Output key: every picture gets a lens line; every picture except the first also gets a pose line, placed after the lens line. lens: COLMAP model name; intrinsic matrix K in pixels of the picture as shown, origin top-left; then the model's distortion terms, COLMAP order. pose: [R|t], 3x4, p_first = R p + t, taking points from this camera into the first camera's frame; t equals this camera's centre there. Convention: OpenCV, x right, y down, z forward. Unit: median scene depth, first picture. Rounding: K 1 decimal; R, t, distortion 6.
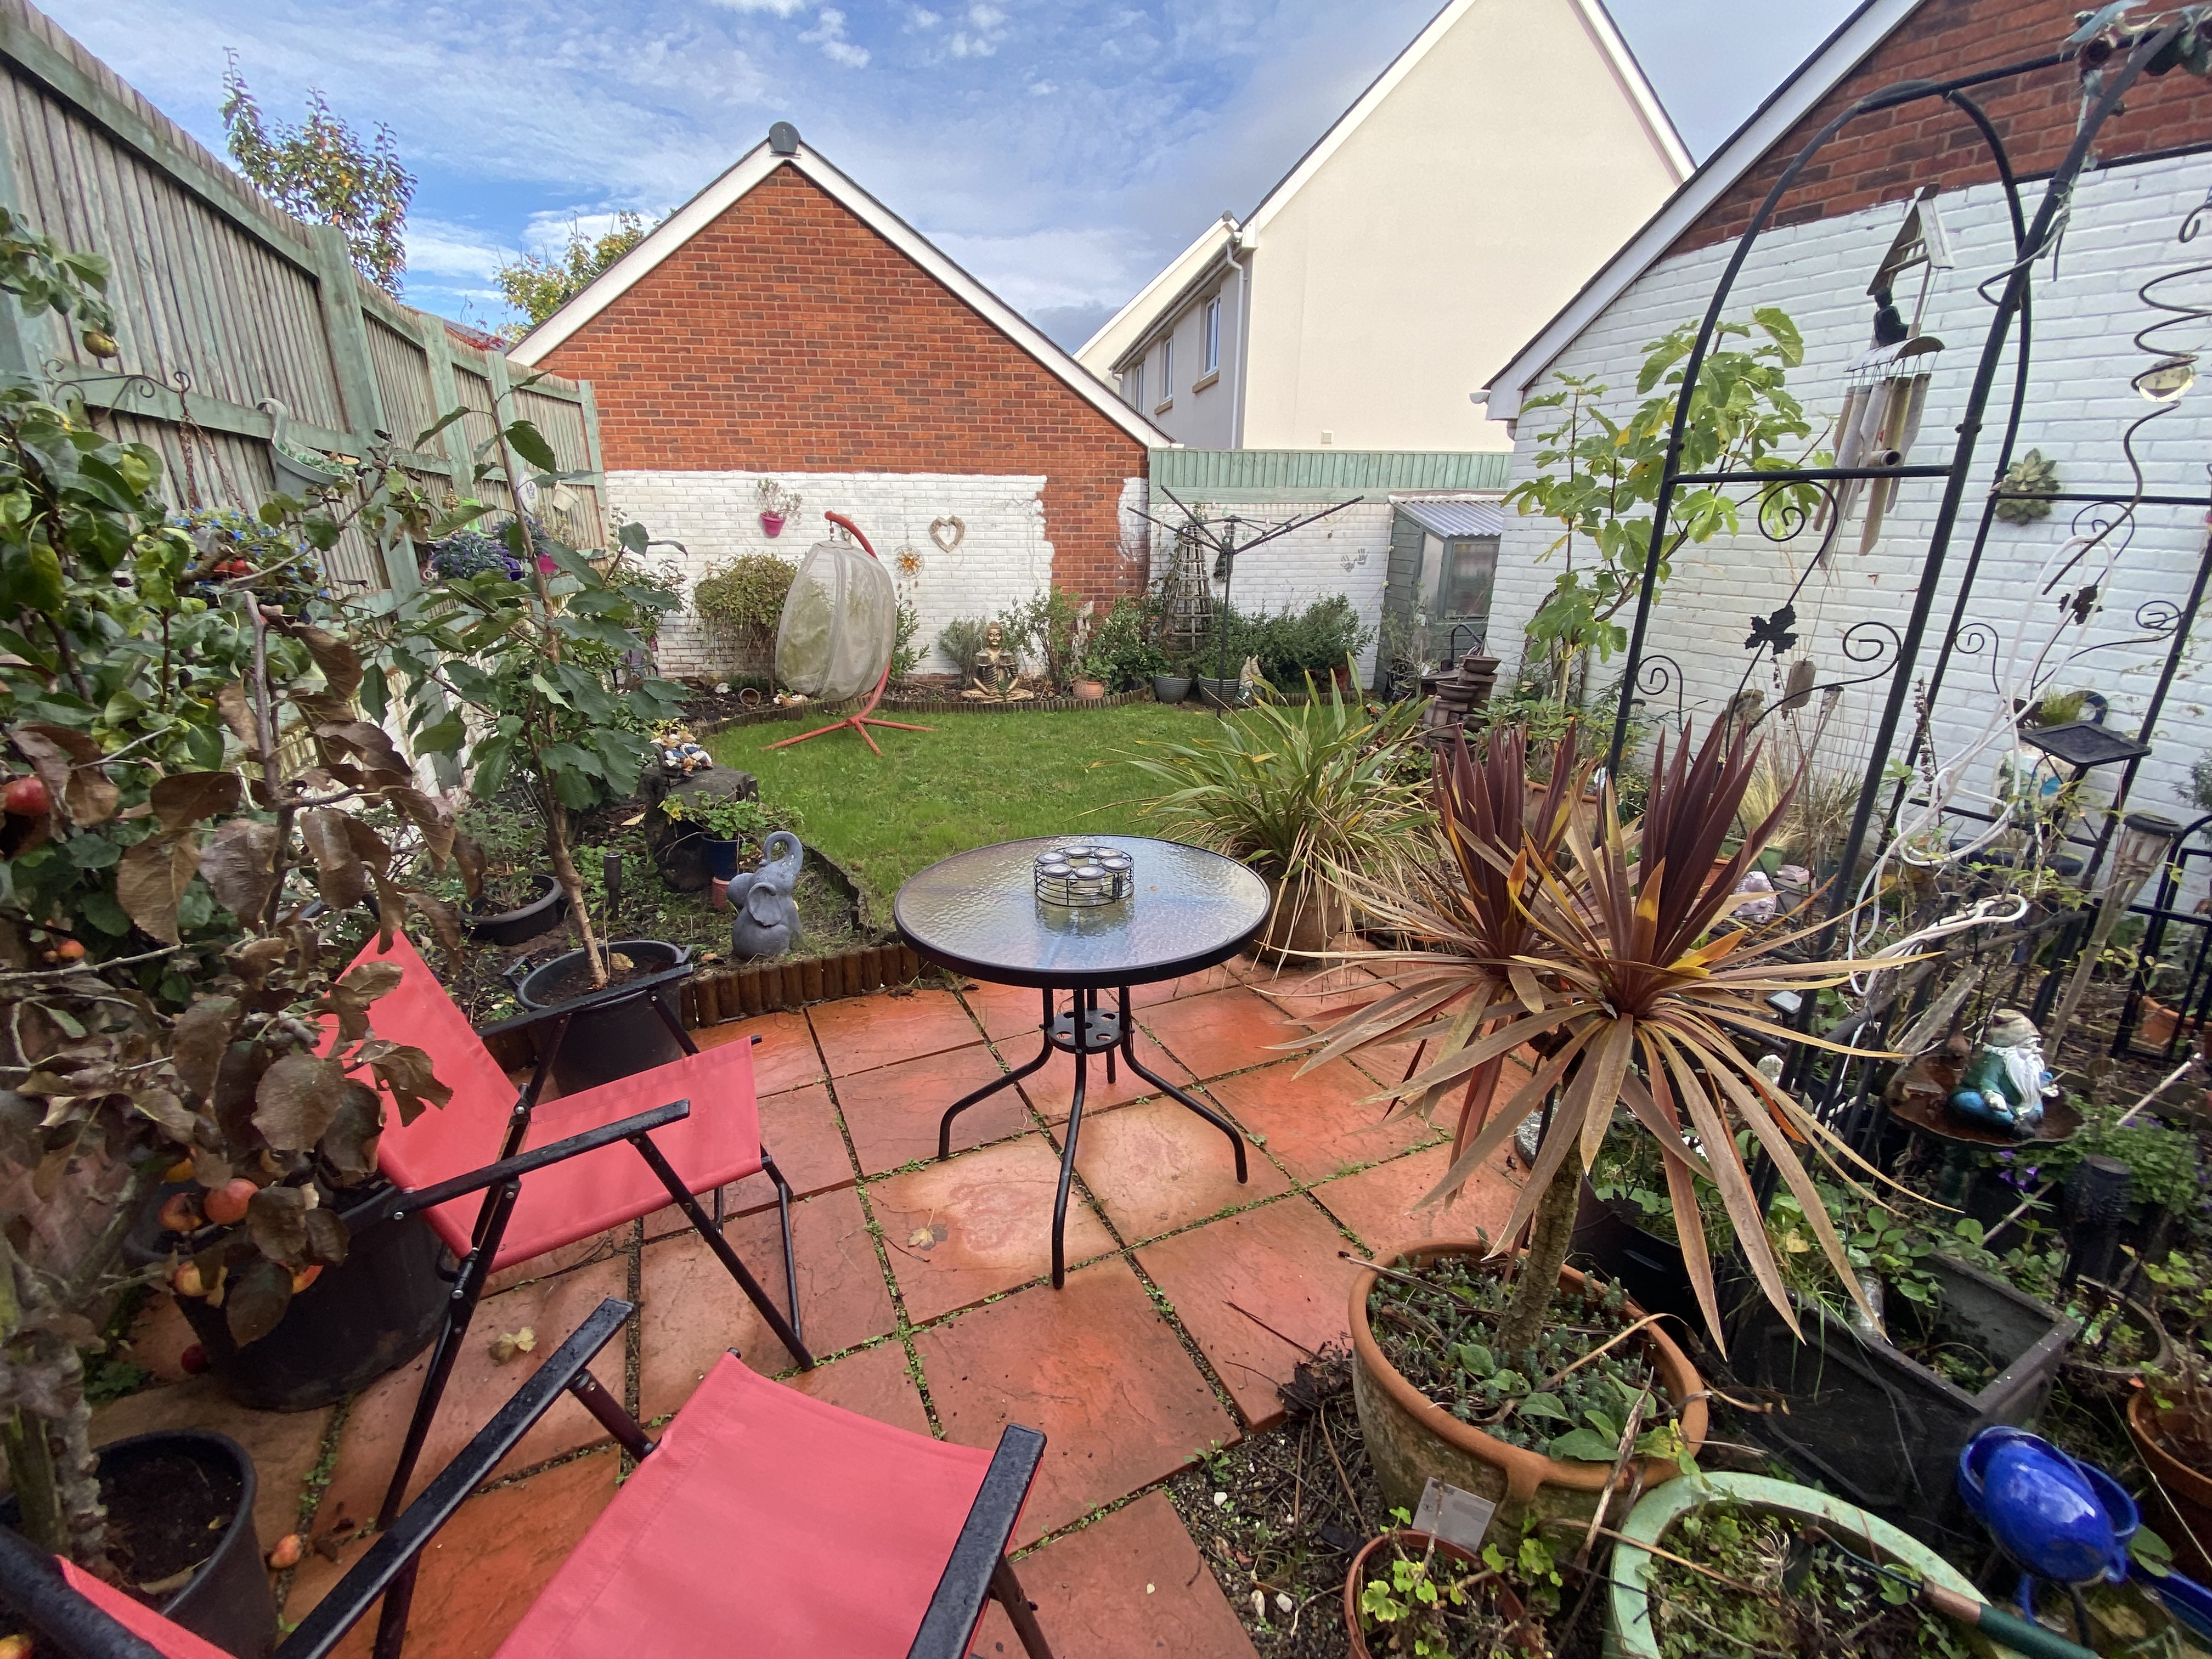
lens RADIAL K [[877.0, 0, 1106.0], [0, 877.0, 829.5], [0, 0, 1]] dist [0.000215, -0.015077]
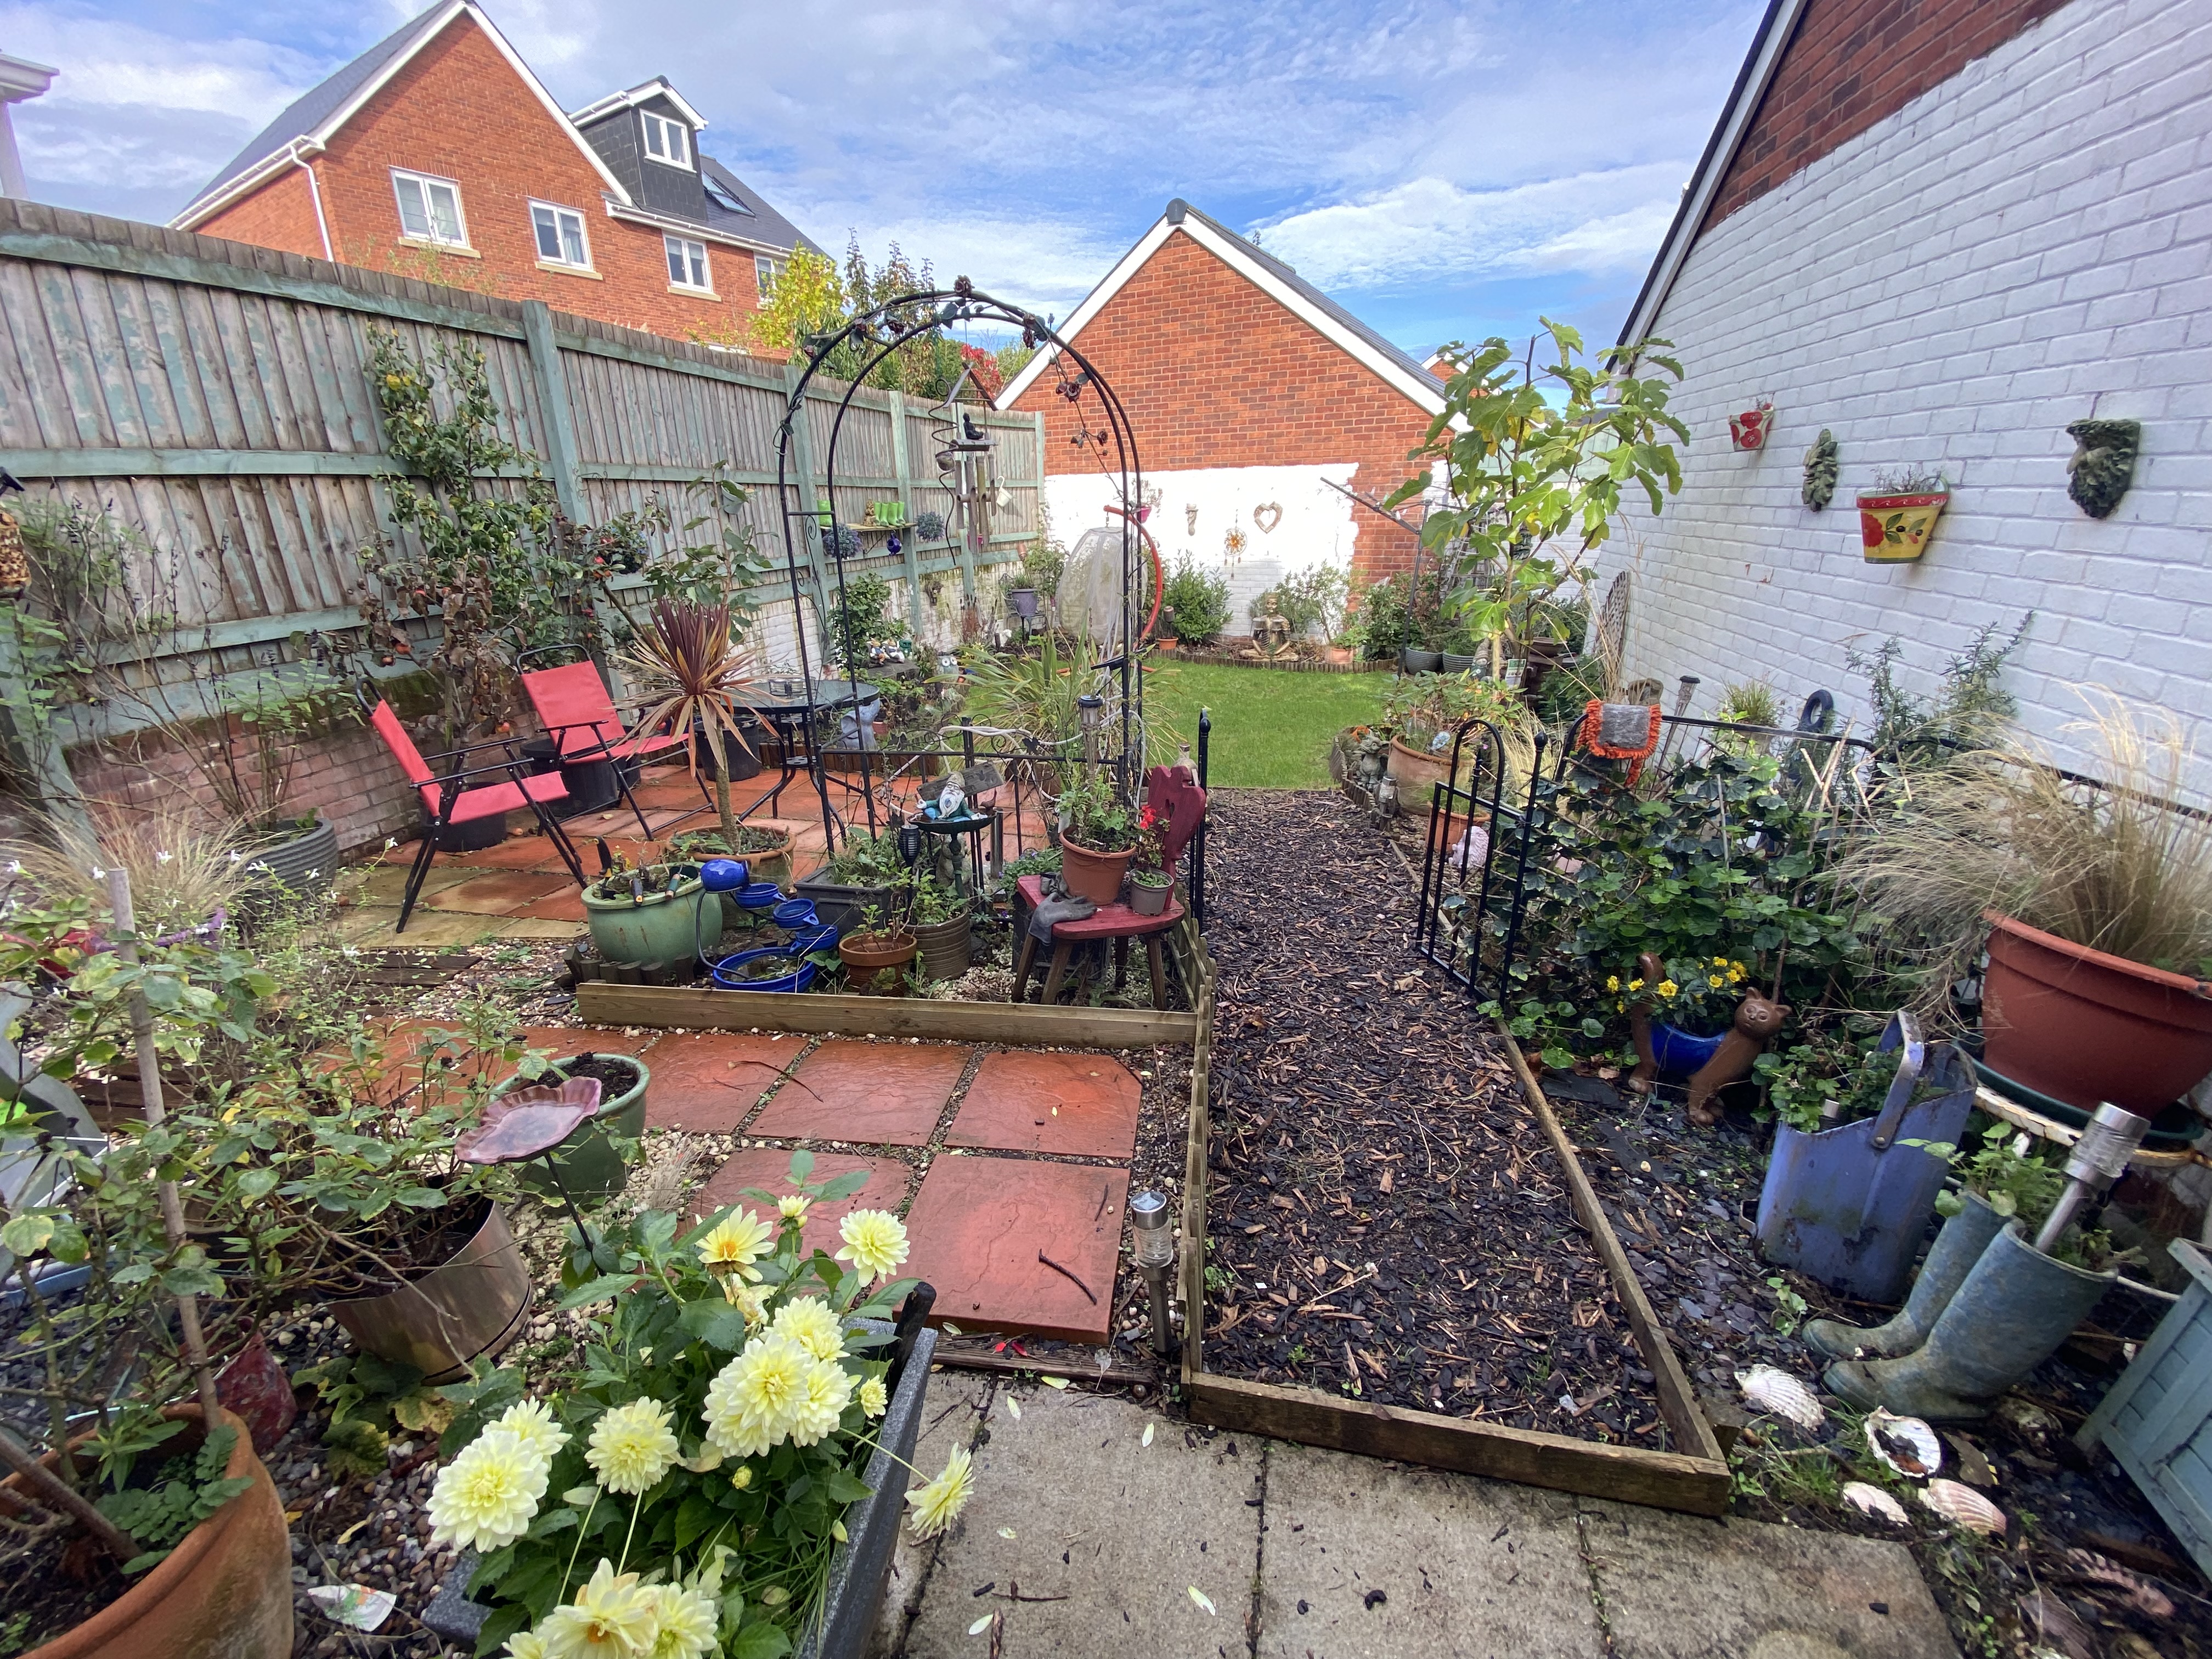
lens RADIAL K [[877.0, 0, 1106.0], [0, 877.0, 829.5], [0, 0, 1]] dist [0.000215, -0.015077]
pose [[0.795621, 0.190150, -0.575178, 0.430114], [-0.176560, 0.981026, 0.080091, 0.020748], [0.579494, 0.037831, 0.814098, -0.076200]]
